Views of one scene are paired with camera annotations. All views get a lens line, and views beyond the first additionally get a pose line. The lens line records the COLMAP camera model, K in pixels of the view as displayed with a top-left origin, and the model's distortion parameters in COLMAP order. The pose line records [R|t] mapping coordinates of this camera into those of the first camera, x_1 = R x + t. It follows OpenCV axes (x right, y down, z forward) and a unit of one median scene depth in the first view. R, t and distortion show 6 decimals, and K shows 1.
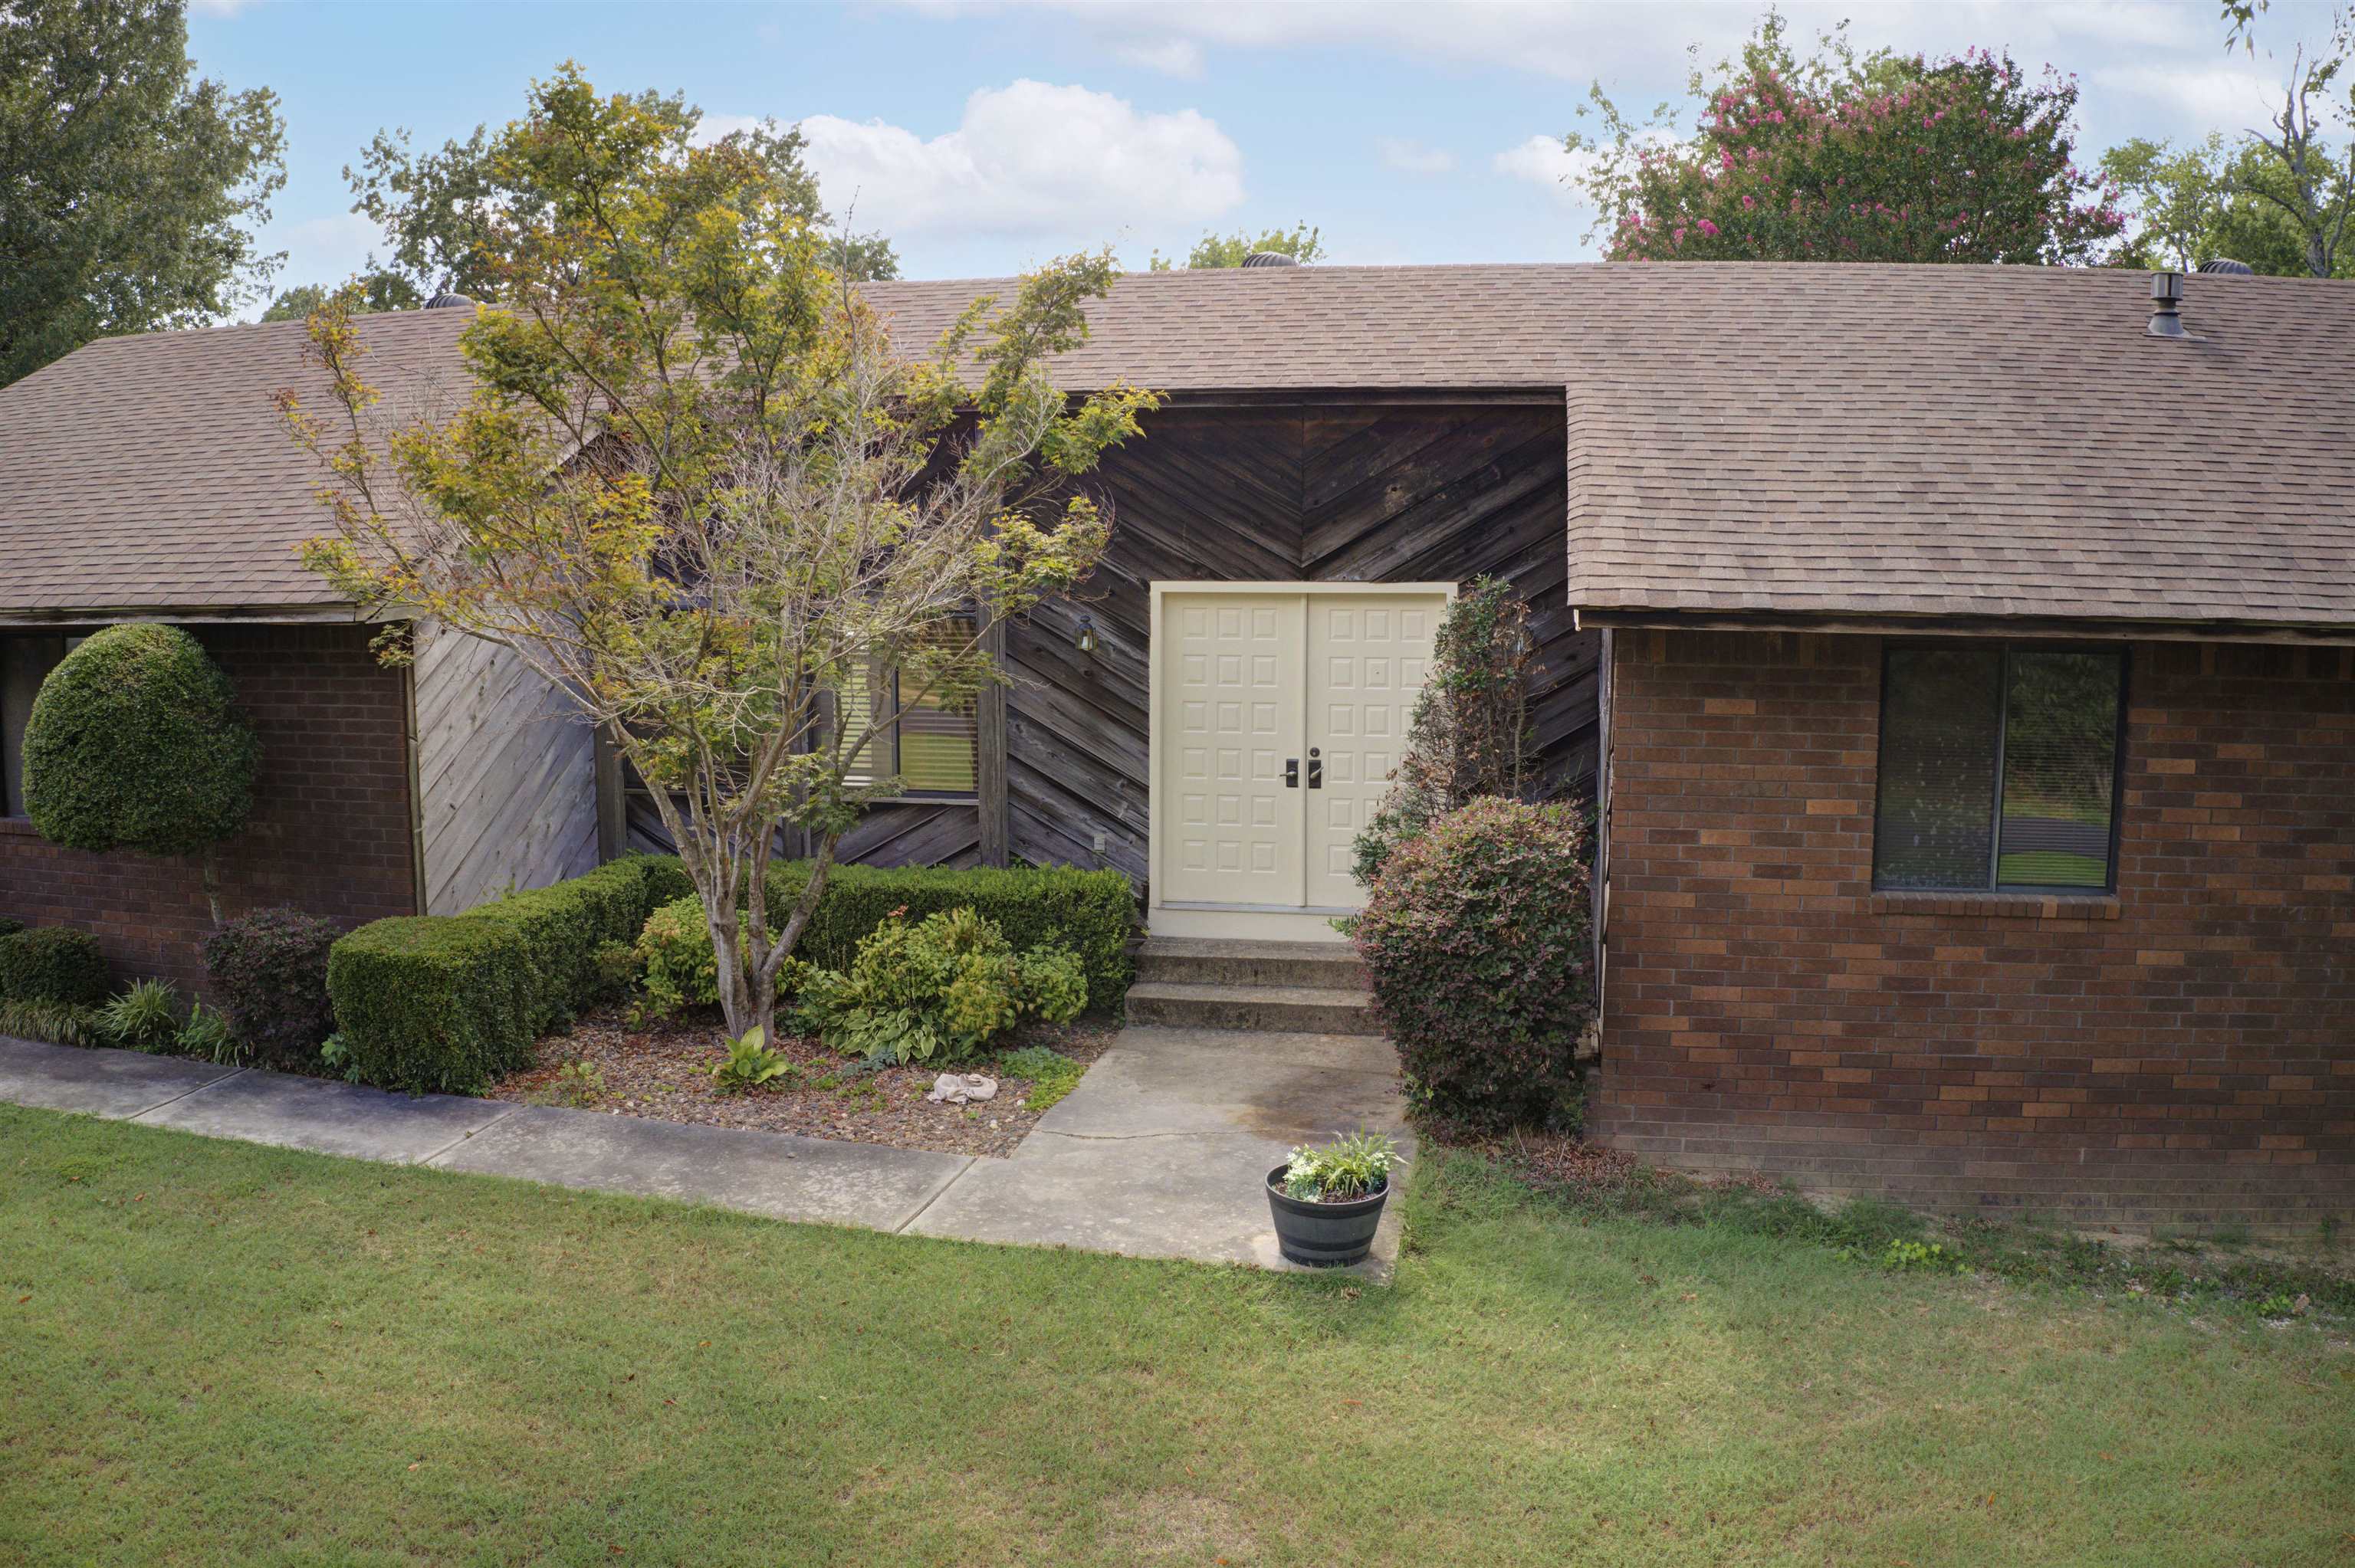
lens RADIAL K [[1855.0, 0, 1163.9], [0, 1855.0, 754.9], [0, 0, 1]] dist [-0.202745, 0.020548]
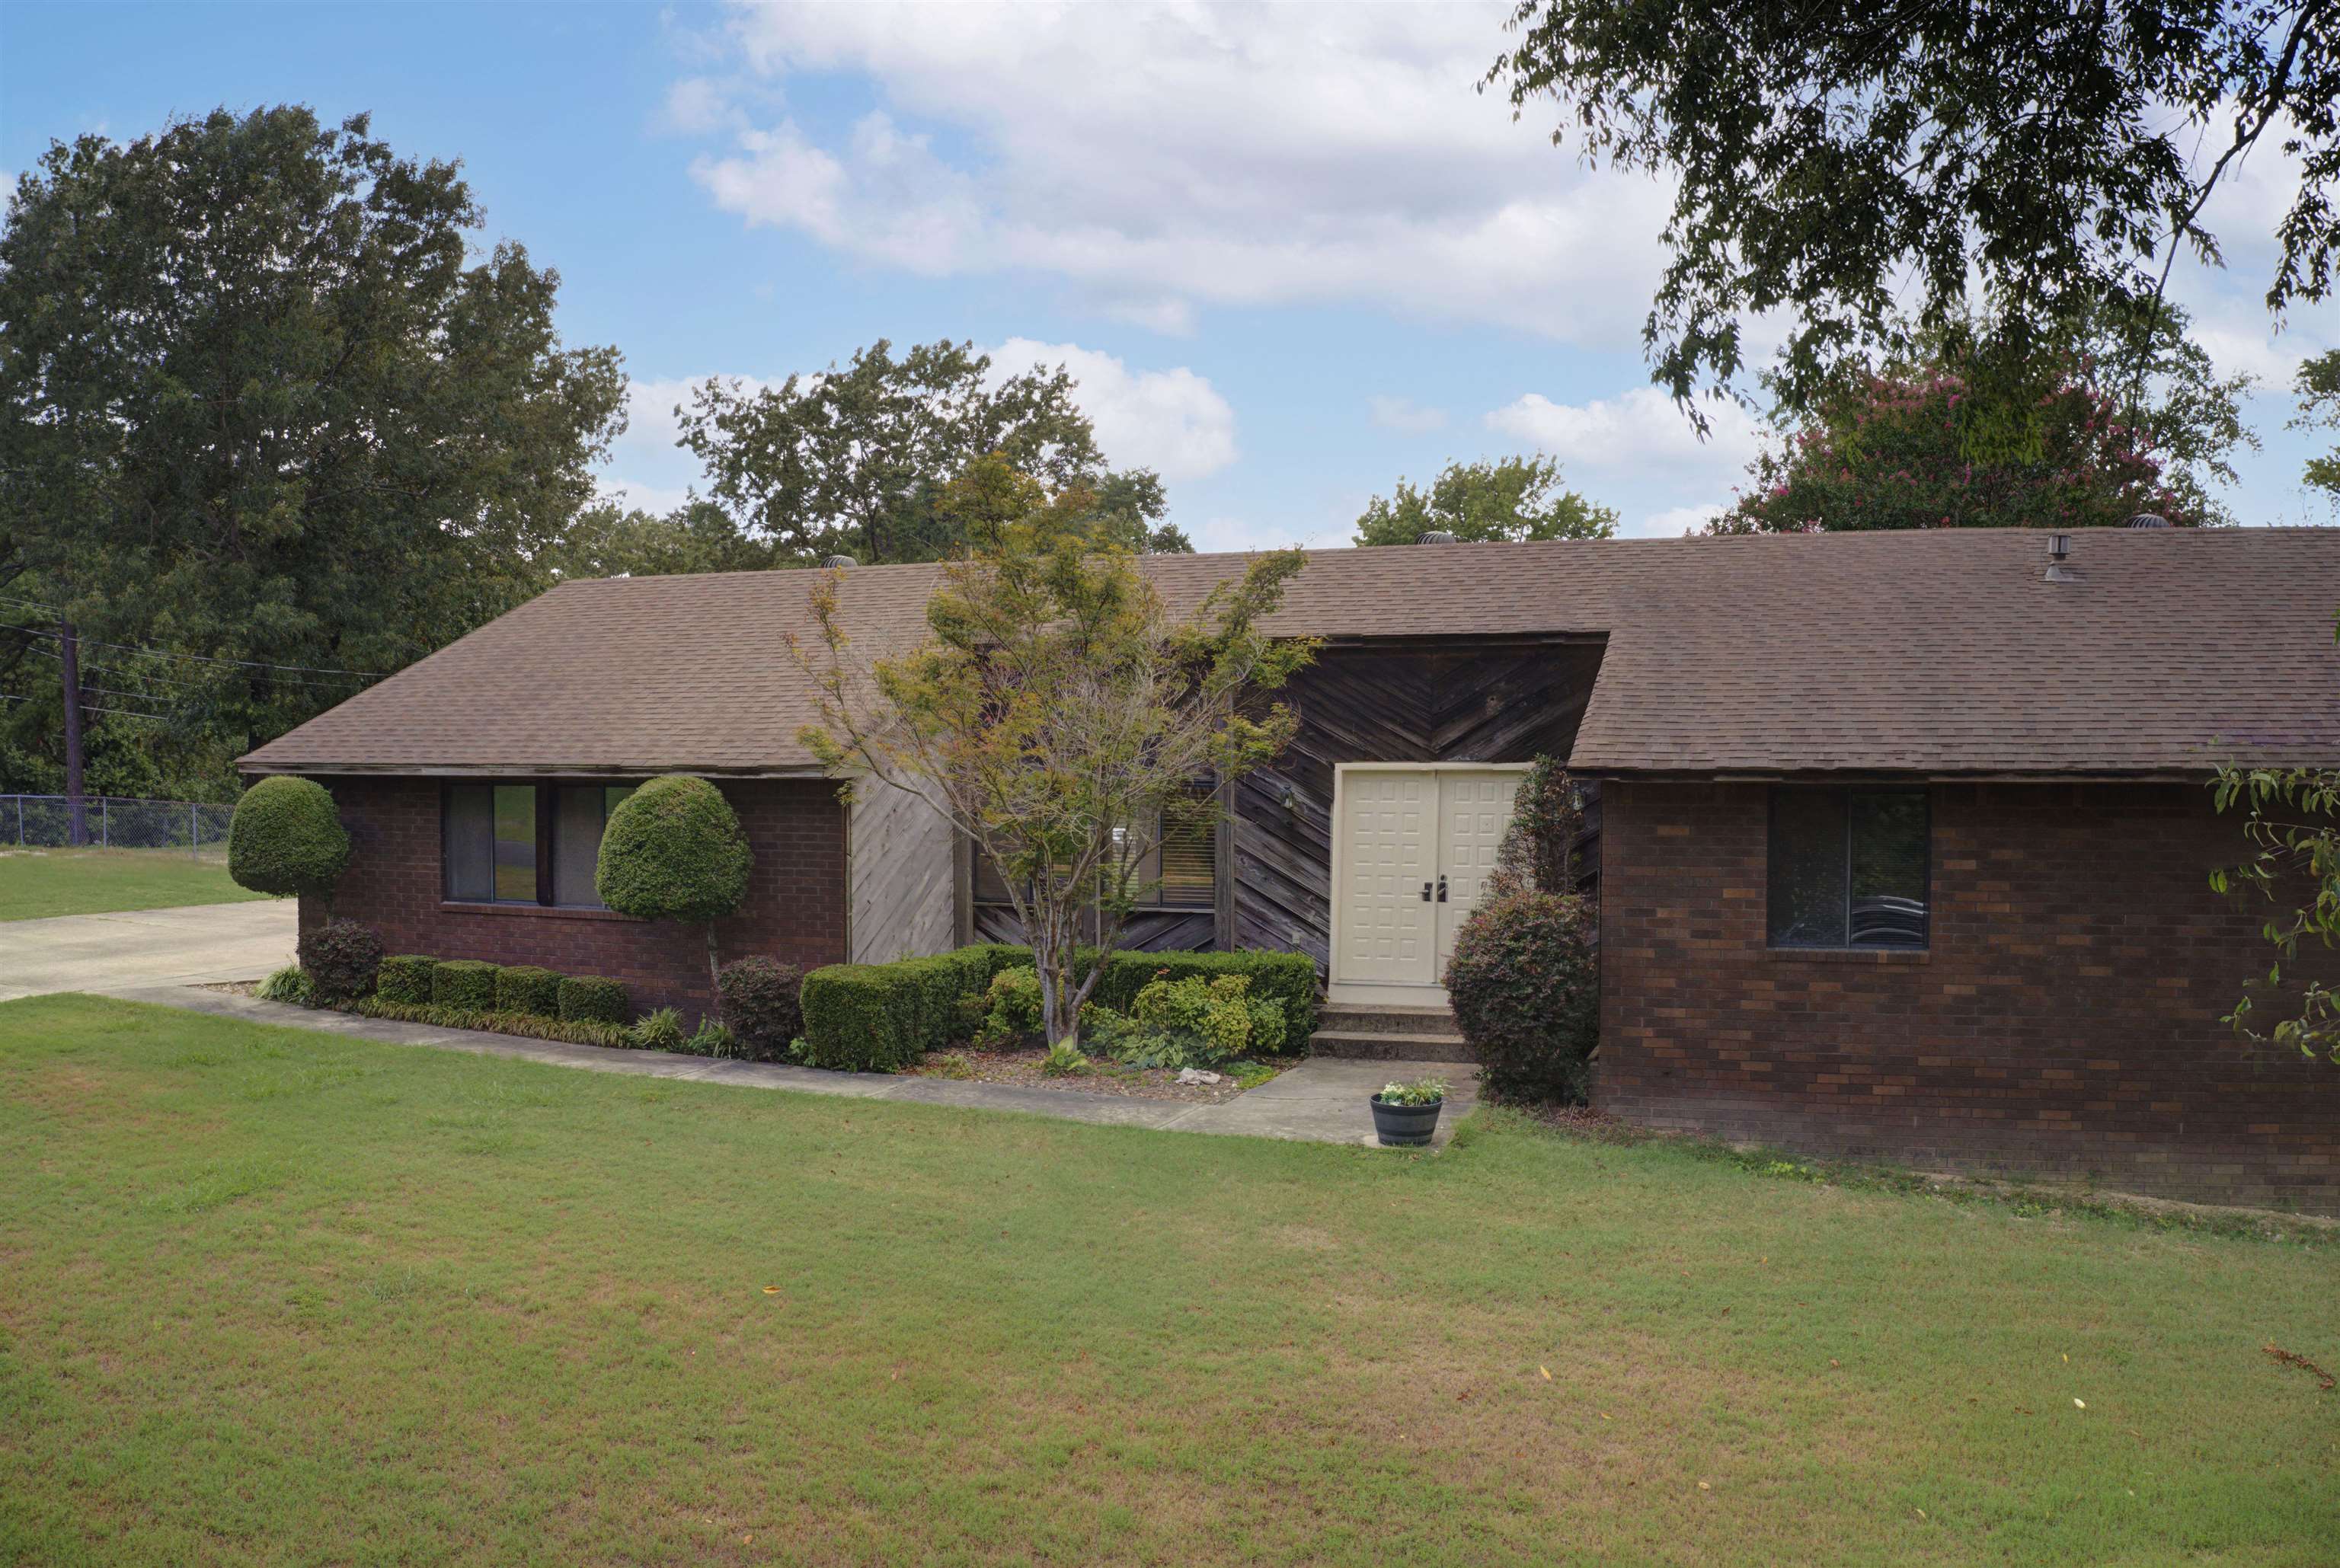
lens RADIAL K [[1871.1, 0, 1174.4], [0, 1871.1, 764.1], [0, 0, 1]] dist [-0.198125, 0.005906]
pose [[0.990876, 0.001209, -0.134770, 0.083169], [-0.016048, 0.993904, -0.109073, 0.088015], [0.133817, 0.110241, 0.984855, -0.589915]]
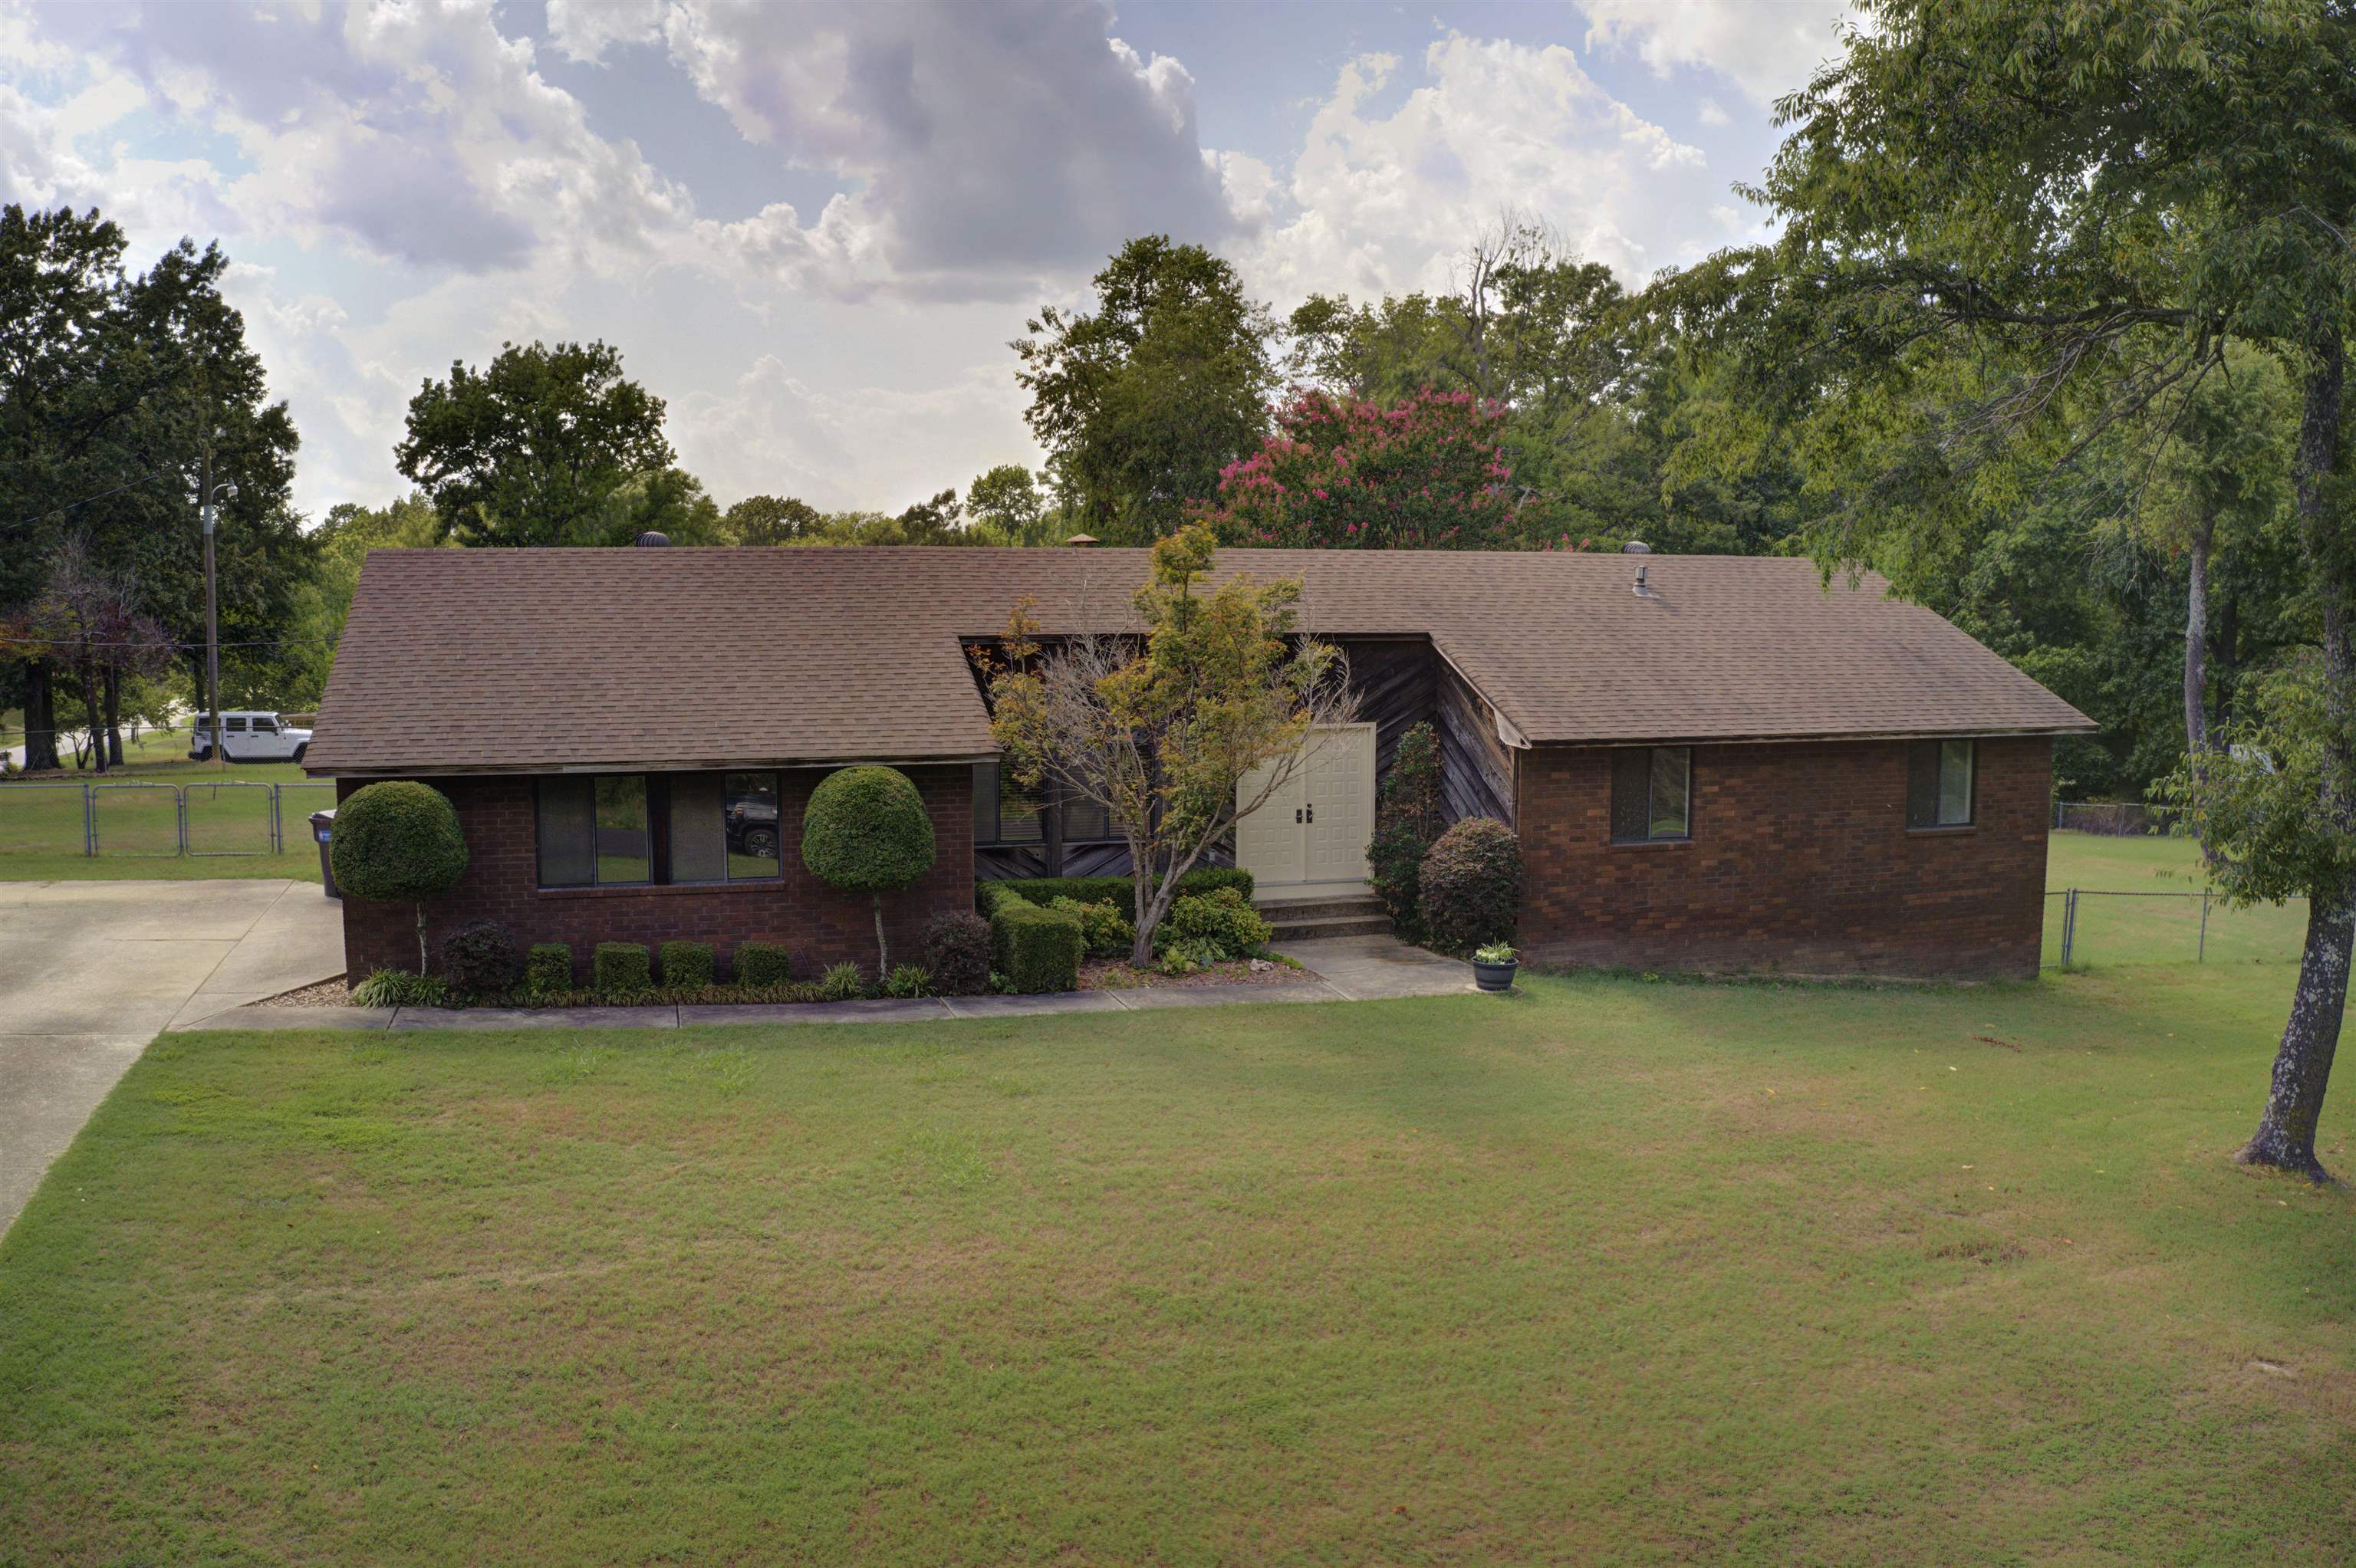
lens RADIAL K [[1855.9, 0, 1164.4], [0, 1855.9, 754.9], [0, 0, 1]] dist [-0.202745, 0.020548]
pose [[0.879678, -0.039899, 0.473892, -1.231156], [0.055156, 0.998309, -0.018333, -0.034049], [-0.472360, 0.042265, 0.880392, -0.885942]]
